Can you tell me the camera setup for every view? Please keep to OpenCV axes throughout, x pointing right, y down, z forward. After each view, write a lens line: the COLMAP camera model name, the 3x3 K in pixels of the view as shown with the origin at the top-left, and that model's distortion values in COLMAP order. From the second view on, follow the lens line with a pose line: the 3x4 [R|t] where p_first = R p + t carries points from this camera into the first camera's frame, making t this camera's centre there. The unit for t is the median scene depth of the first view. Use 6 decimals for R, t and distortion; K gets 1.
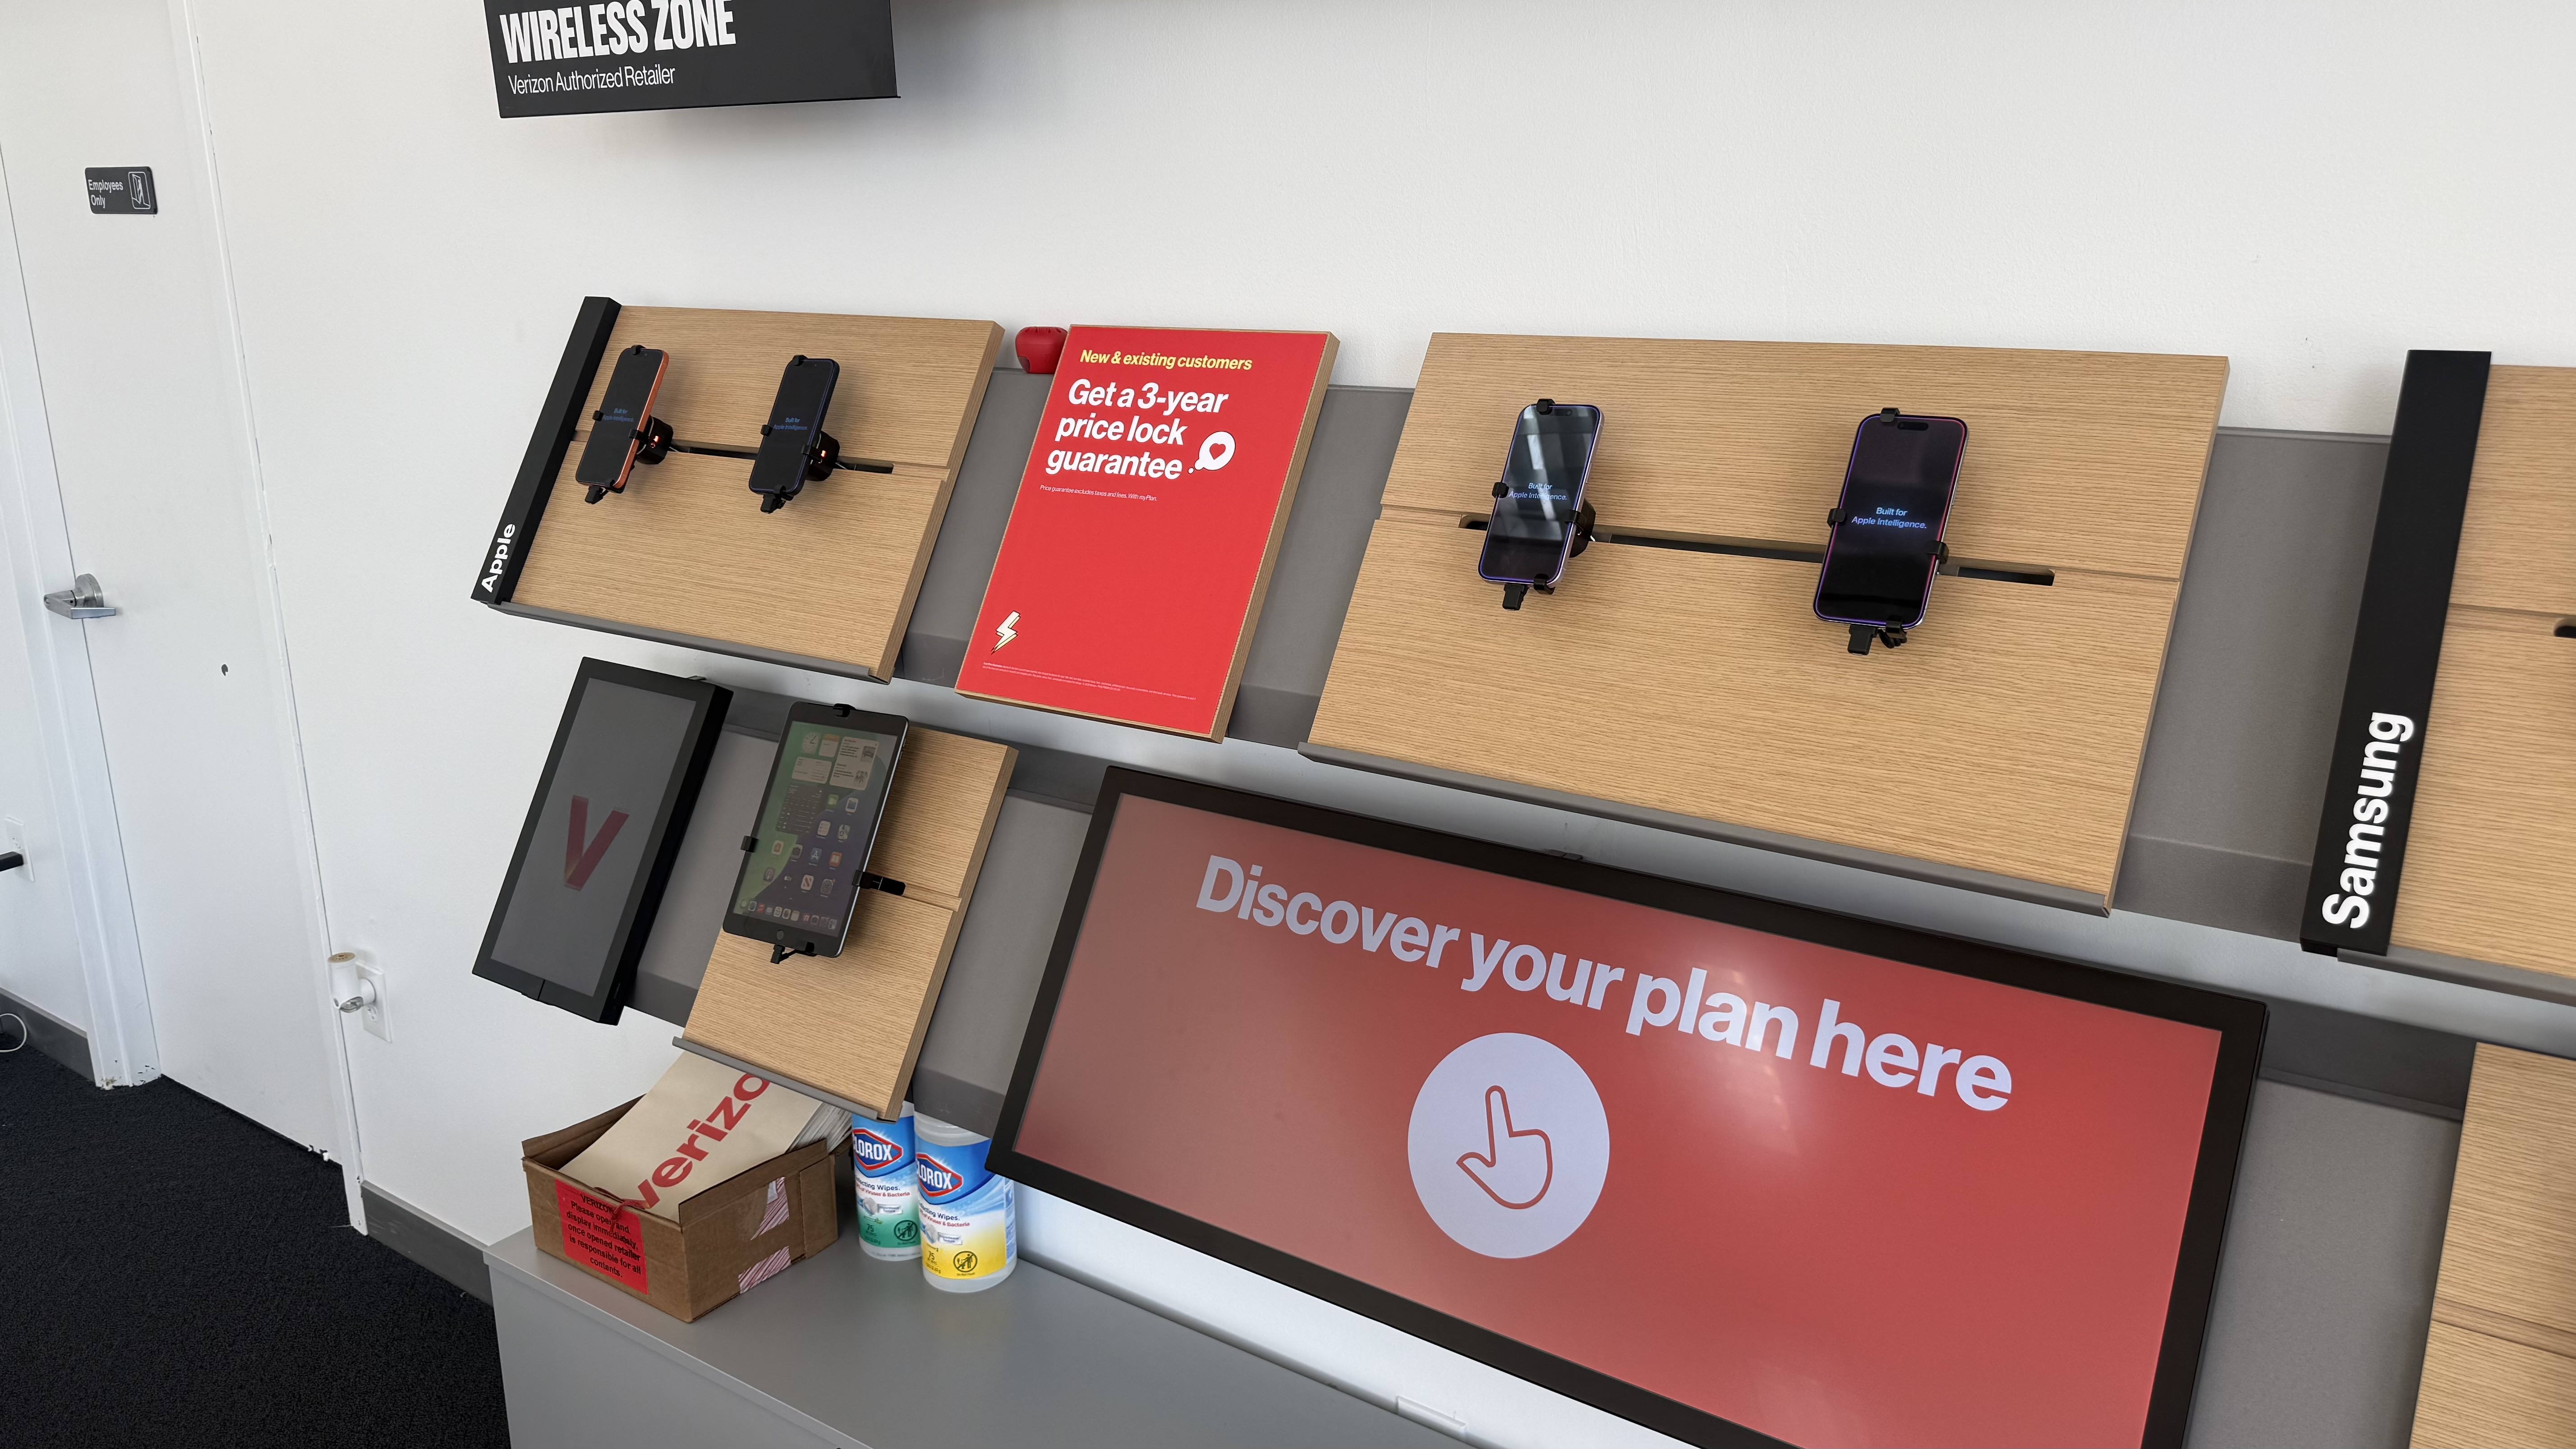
lens RADIAL K [[1821.3, 0, 1276.1], [0, 1821.3, 732.7], [0, 0, 1]] dist [0.106910, -0.133943]
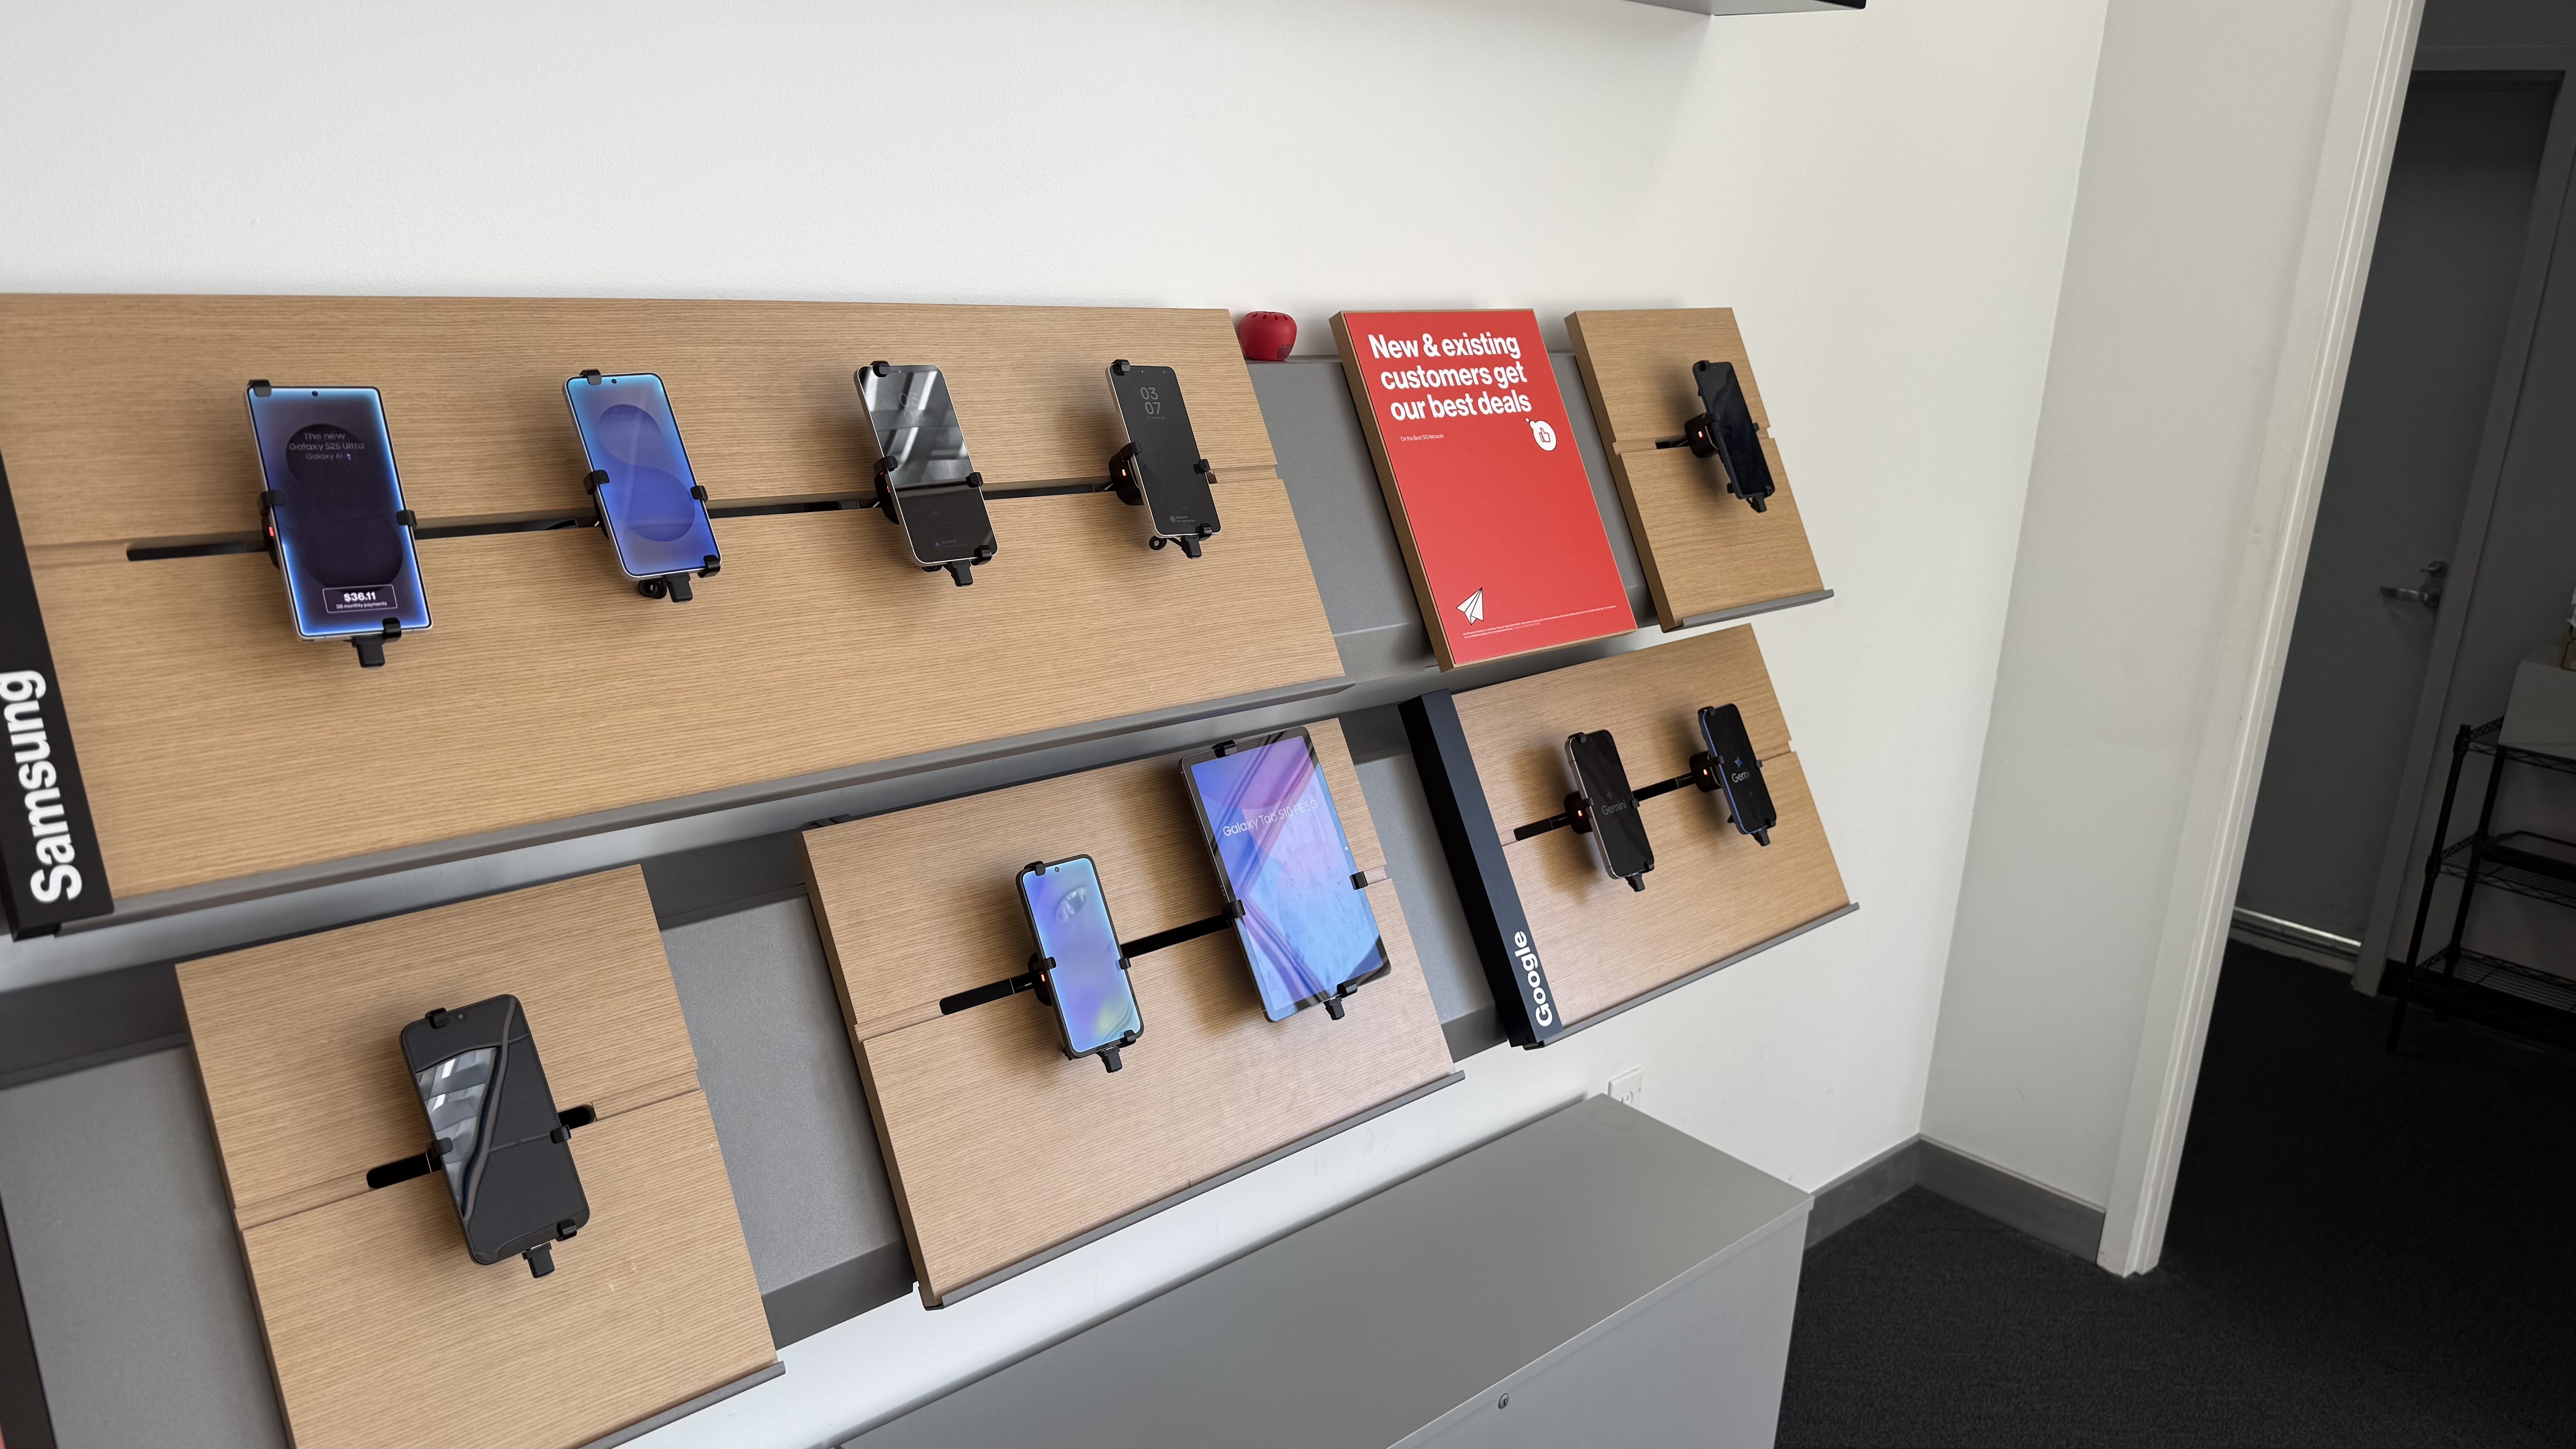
lens RADIAL K [[1821.3, 0, 1276.1], [0, 1821.3, 732.7], [0, 0, 1]] dist [0.106910, -0.133943]
pose [[0.191483, -0.257428, 0.947135, -0.123329], [0.203637, 0.954413, 0.218237, -0.039393], [-0.960139, 0.151083, 0.235176, 0.120914]]
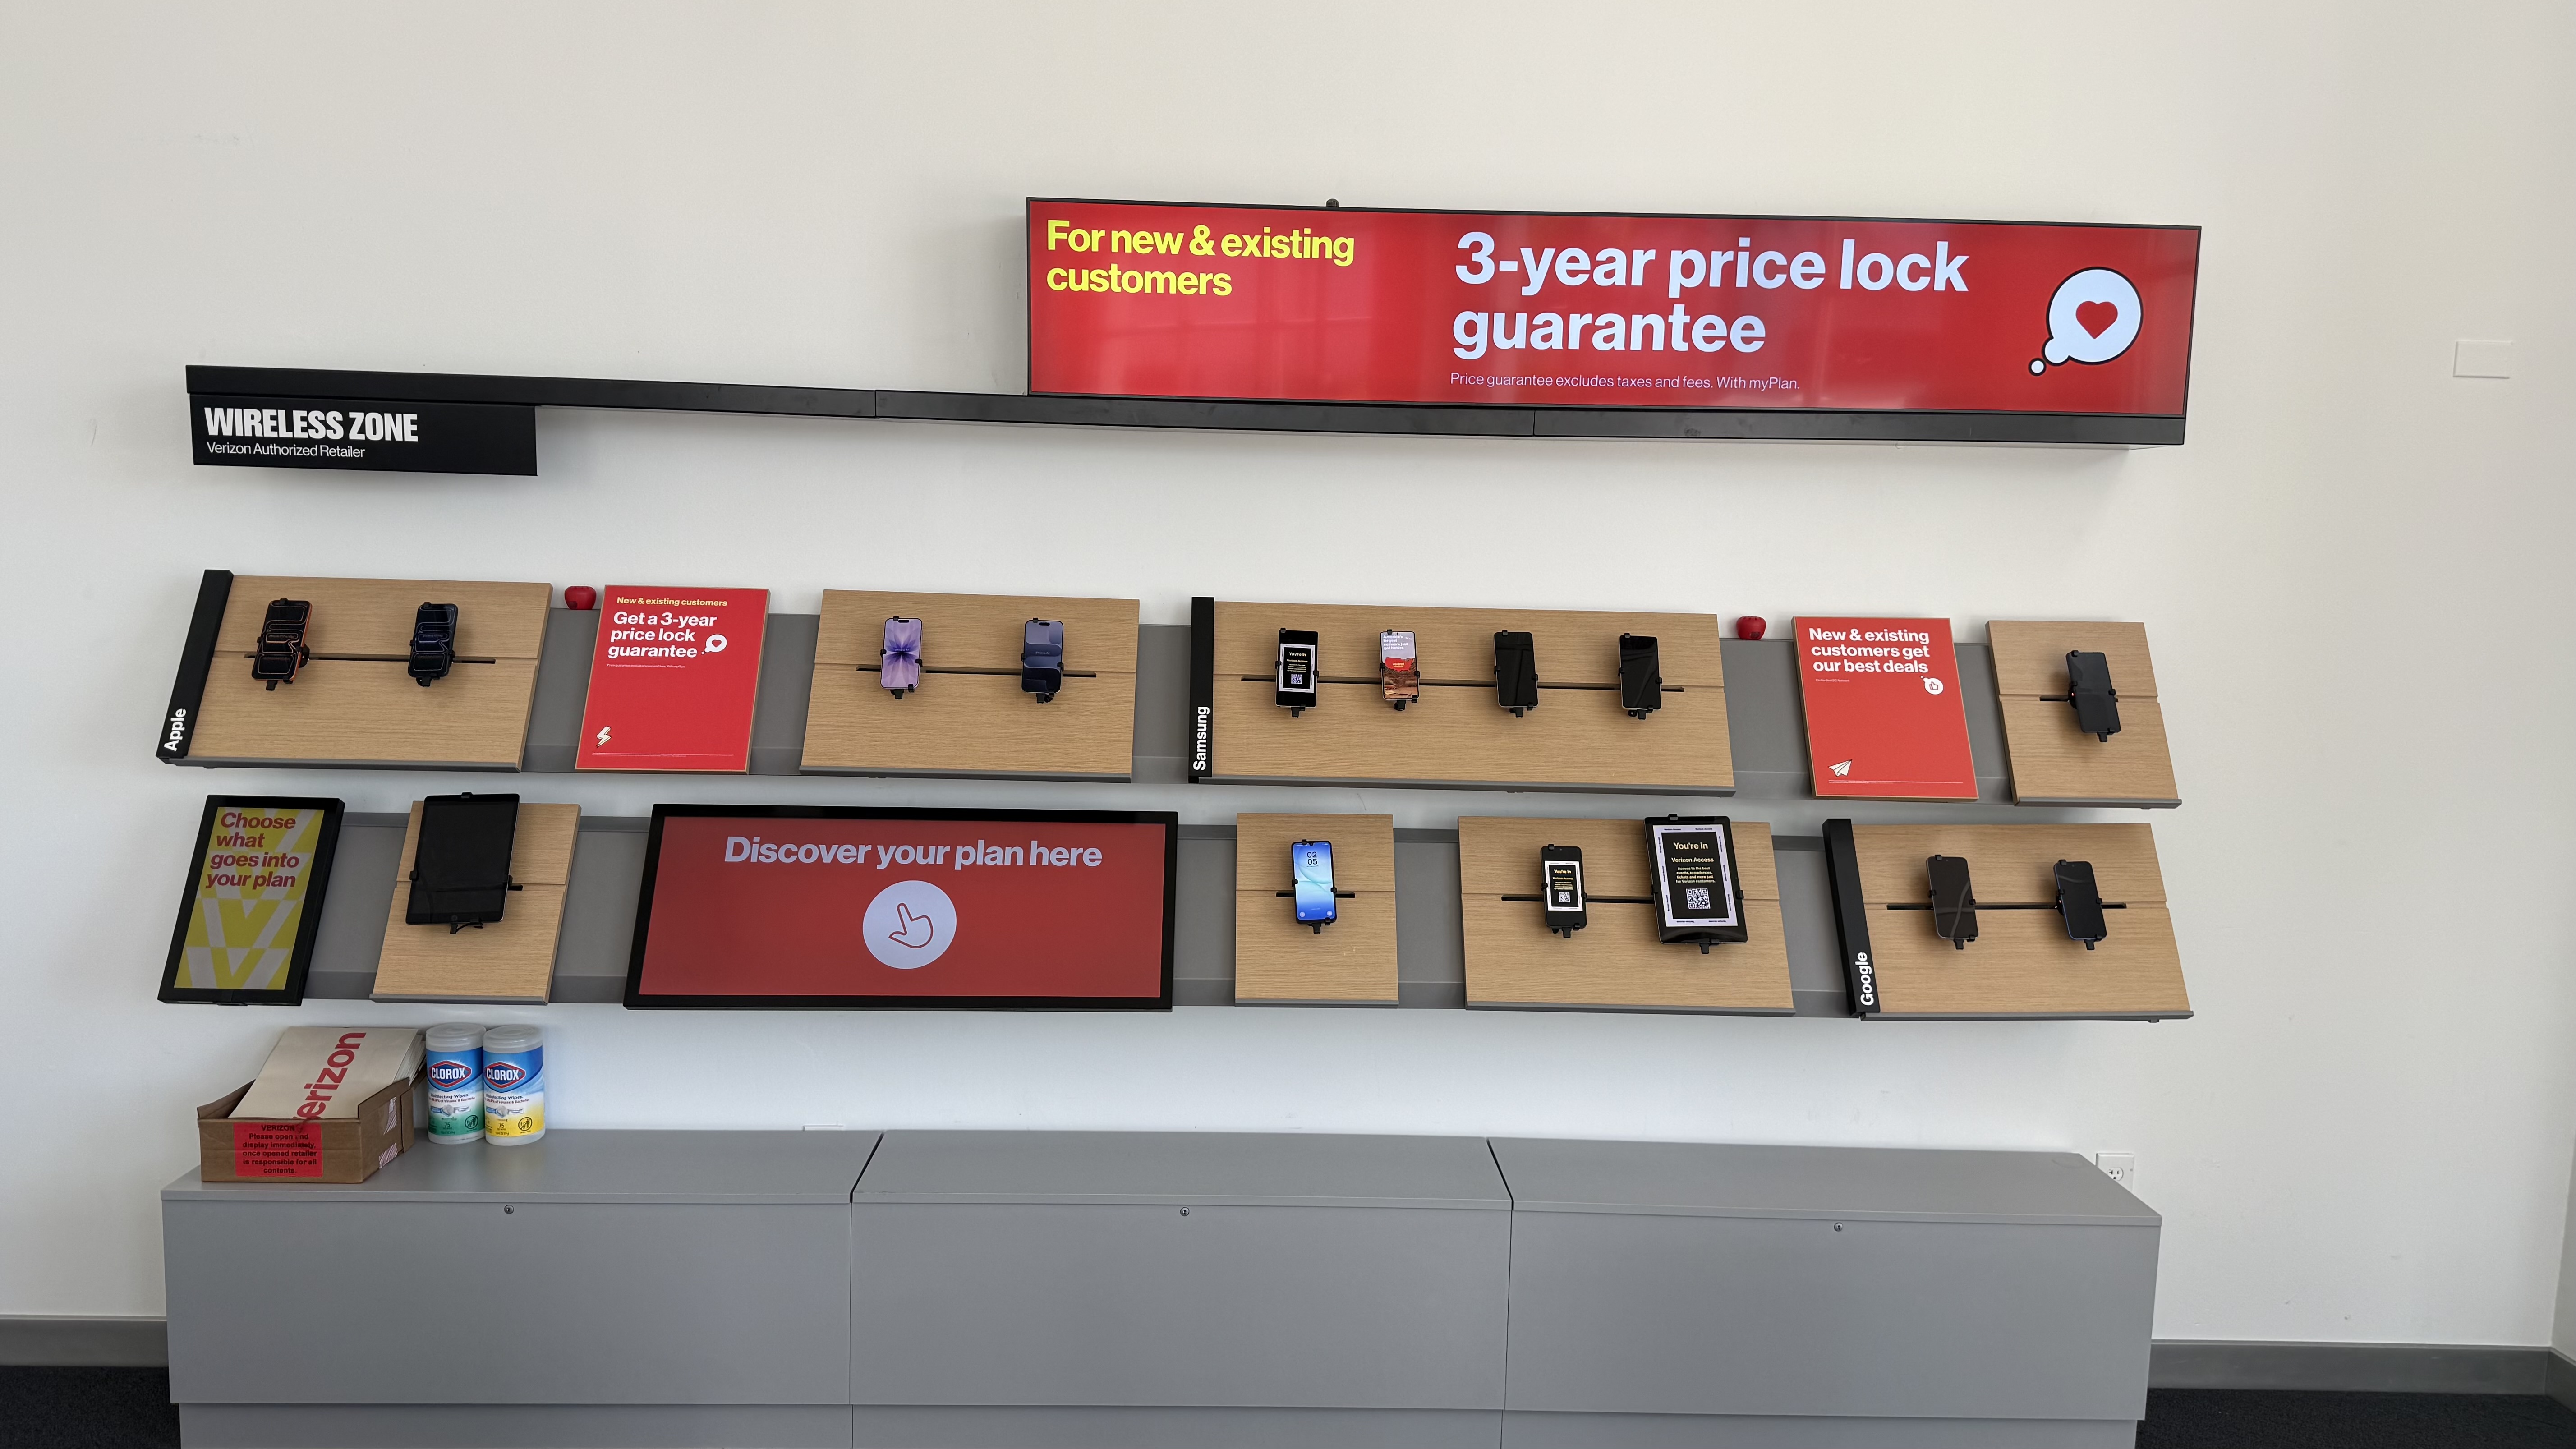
lens RADIAL K [[1821.3, 0, 1276.1], [0, 1821.3, 732.7], [0, 0, 1]] dist [0.106910, -0.133943]
pose [[0.802142, -0.045660, 0.595386, -0.836618], [0.128767, 0.986840, -0.097803, 0.254626], [-0.583085, 0.155118, 0.797465, -1.123756]]
